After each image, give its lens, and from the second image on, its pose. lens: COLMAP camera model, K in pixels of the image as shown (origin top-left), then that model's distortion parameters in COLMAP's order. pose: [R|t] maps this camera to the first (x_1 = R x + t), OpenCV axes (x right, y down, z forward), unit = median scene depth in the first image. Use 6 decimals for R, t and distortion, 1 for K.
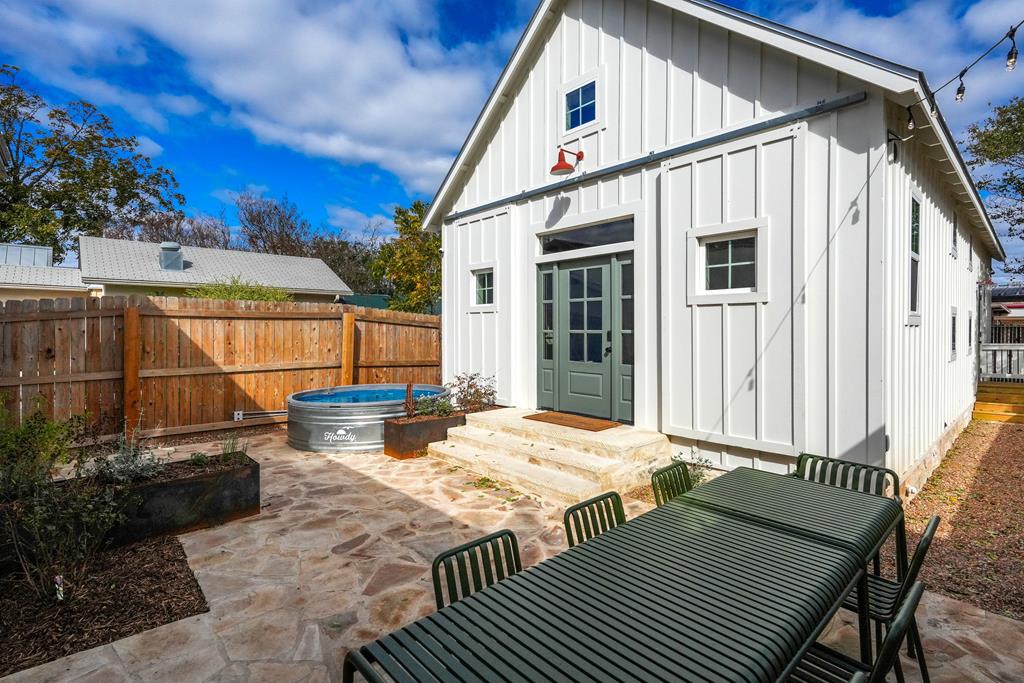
lens RADIAL K [[451.4, 0, 513.7], [0, 451.4, 329.8], [0, 0, 1]] dist [0.001526, 0.000135]
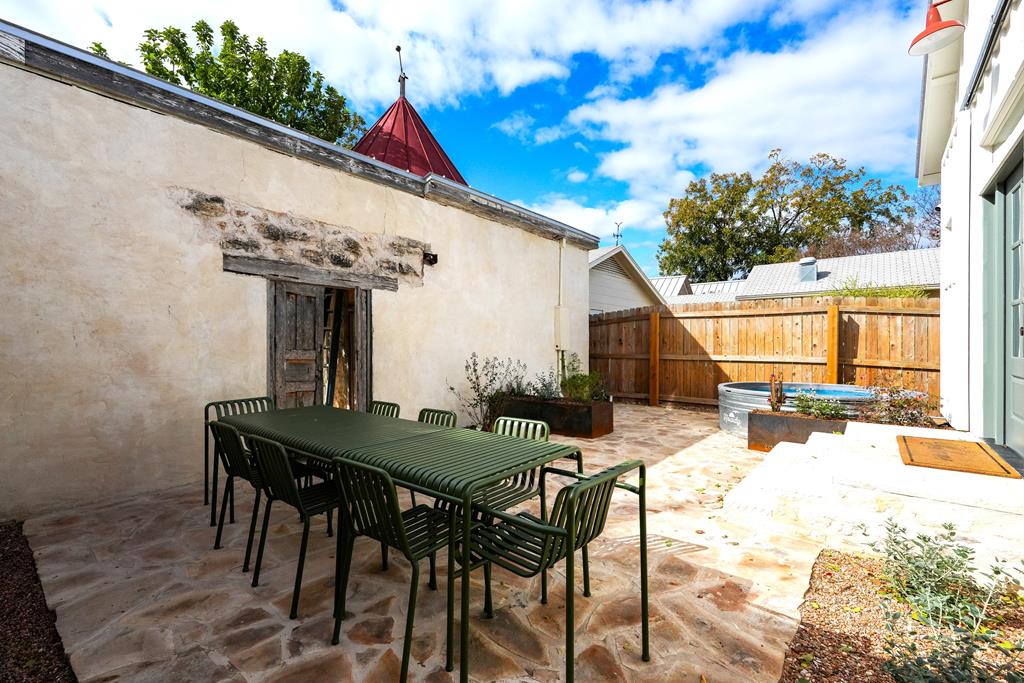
lens RADIAL K [[443.5, 0, 512.0], [0, 443.5, 341.5], [0, 0, 1]] dist [-0.105288, 0.000009]
pose [[0.121828, -0.005228, -0.992537, 0.464637], [0.003645, 0.999982, -0.004820, 0.044832], [0.992545, -0.003031, 0.121845, 0.294231]]
